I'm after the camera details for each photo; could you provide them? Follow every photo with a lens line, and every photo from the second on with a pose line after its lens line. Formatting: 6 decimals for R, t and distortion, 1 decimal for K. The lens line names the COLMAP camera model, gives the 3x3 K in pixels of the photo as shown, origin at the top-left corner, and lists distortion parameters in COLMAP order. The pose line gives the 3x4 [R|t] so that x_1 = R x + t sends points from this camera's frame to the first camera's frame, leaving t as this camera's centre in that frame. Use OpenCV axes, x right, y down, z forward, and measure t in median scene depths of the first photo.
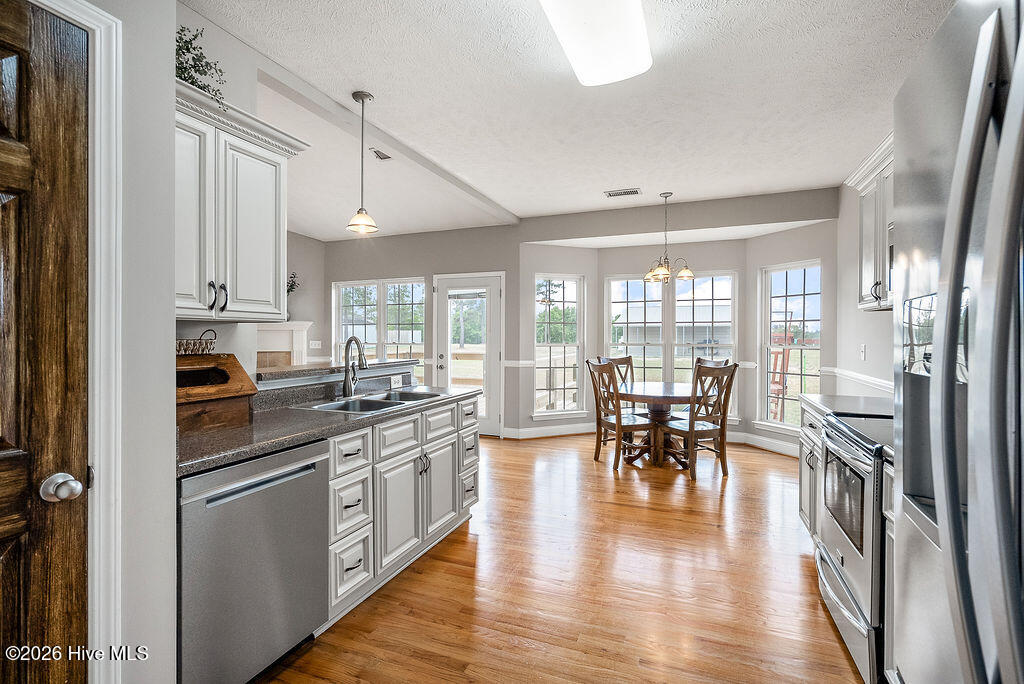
lens RADIAL K [[466.2, 0, 516.9], [0, 466.2, 340.1], [0, 0, 1]] dist [-0.004423, 0.000856]
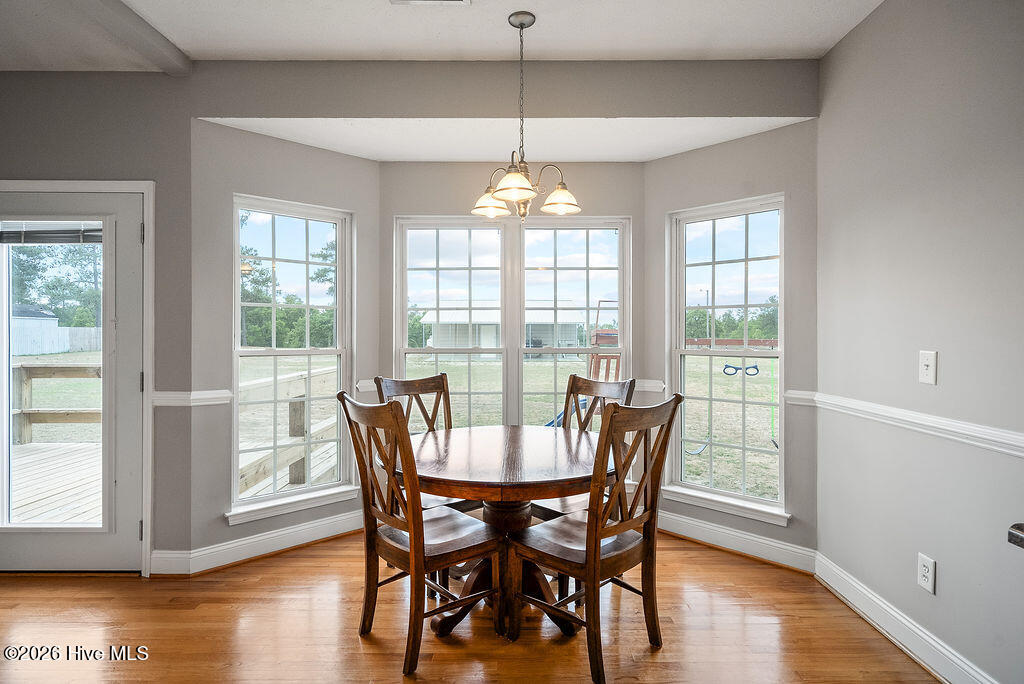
lens RADIAL K [[534.6, 0, 518.8], [0, 534.6, 338.7], [0, 0, 1]] dist [-0.005397, -0.000042]
pose [[0.928081, -0.004413, 0.372352, 0.108032], [0.003711, 0.999990, 0.002603, -0.004785], [-0.372359, -0.001034, 0.928088, 0.452835]]
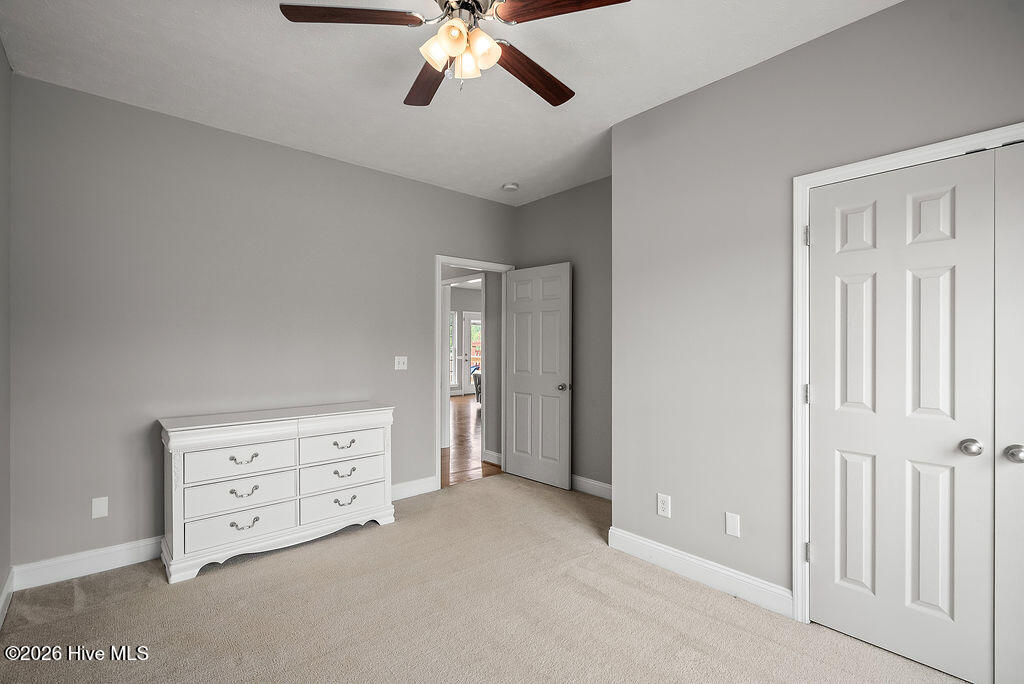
lens RADIAL K [[466.2, 0, 511.8], [0, 466.2, 344.8], [0, 0, 1]] dist [-0.004423, 0.000856]
pose [[0.432221, -0.002495, 0.901764, -1.972075], [0.000646, 0.999997, 0.002457, -0.010933], [-0.901767, -0.000479, 0.432222, 0.013927]]
